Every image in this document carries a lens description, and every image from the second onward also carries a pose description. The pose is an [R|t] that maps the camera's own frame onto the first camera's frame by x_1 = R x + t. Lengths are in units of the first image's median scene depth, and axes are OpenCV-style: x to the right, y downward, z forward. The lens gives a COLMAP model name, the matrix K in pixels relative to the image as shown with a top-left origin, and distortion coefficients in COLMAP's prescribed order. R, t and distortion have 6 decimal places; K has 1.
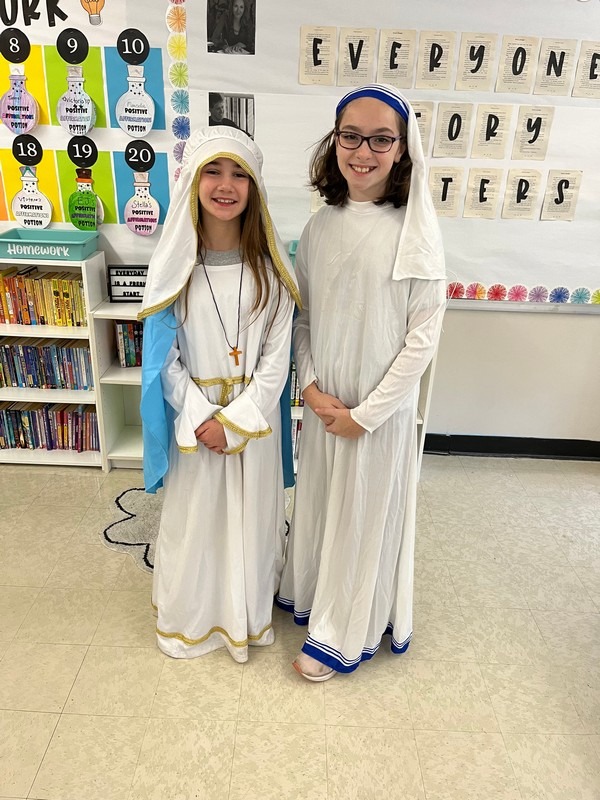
lens RADIAL K [[583.3, 0, 295.2], [0, 583.3, 393.8], [0, 0, 1]] dist [0.109686, -0.142627]
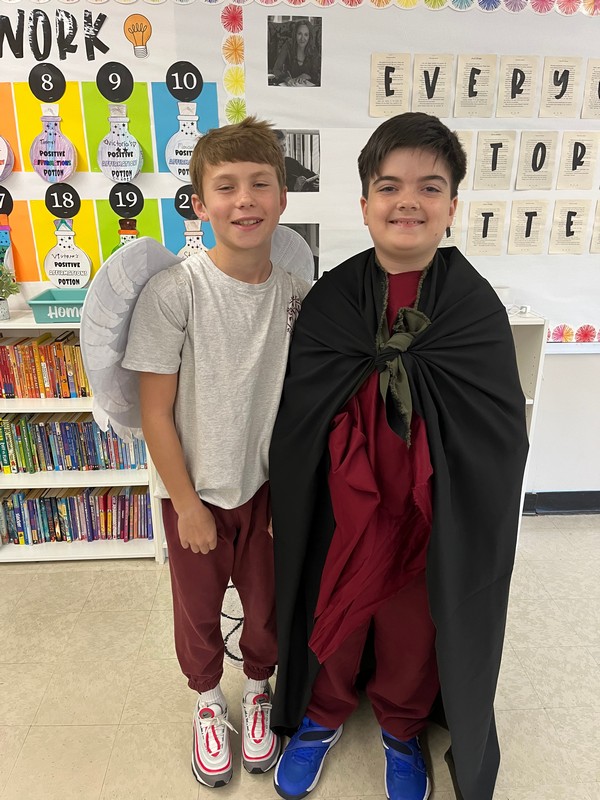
lens RADIAL K [[584.2, 0, 303.1], [0, 584.2, 407.2], [0, 0, 1]] dist [0.084035, -0.110435]
pose [[0.996983, -0.057151, 0.052519, -0.164348], [0.060622, 0.995906, -0.067060, -0.026375], [-0.048471, 0.070042, 0.996366, 0.136223]]
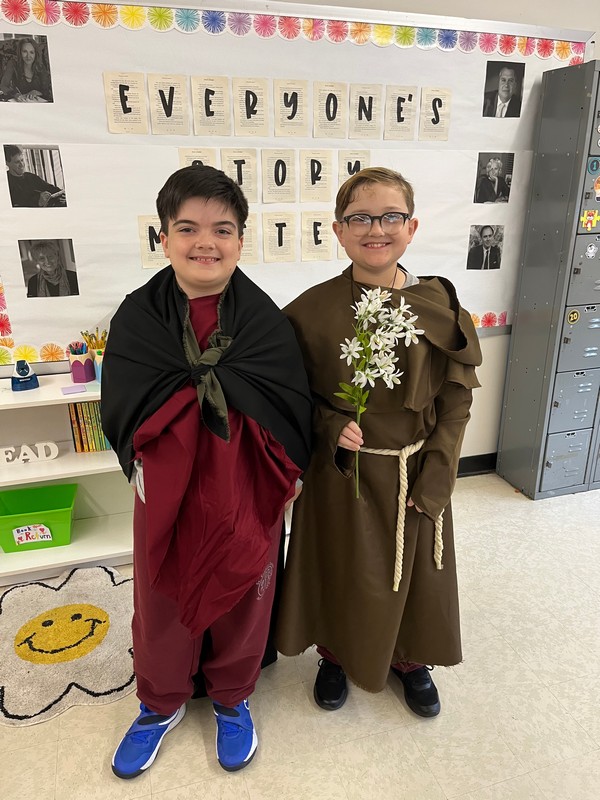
lens RADIAL K [[588.2, 0, 299.7], [0, 588.2, 396.6], [0, 0, 1]] dist [0.078038, -0.107830]
pose [[0.950196, -0.145047, 0.275843, -0.027228], [0.162474, 0.985849, -0.041284, -0.036252], [-0.265951, 0.084045, 0.960316, 0.075865]]
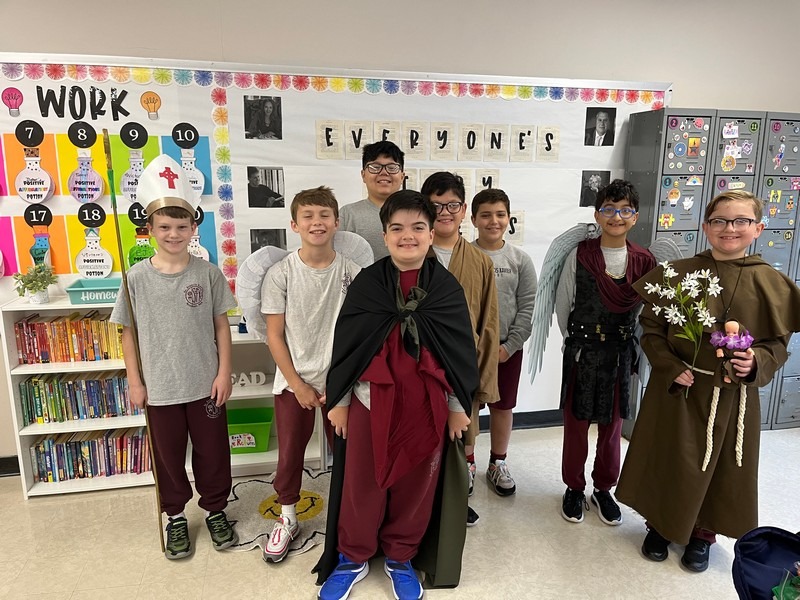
lens RADIAL K [[589.0, 0, 402.7], [0, 589.0, 307.7], [0, 0, 1]] dist [0.052915, -0.062930]
pose [[0.972727, -0.082780, 0.216678, -0.120468], [0.123181, 0.975894, -0.180161, 0.066155], [-0.196541, 0.201938, 0.959475, -0.239434]]
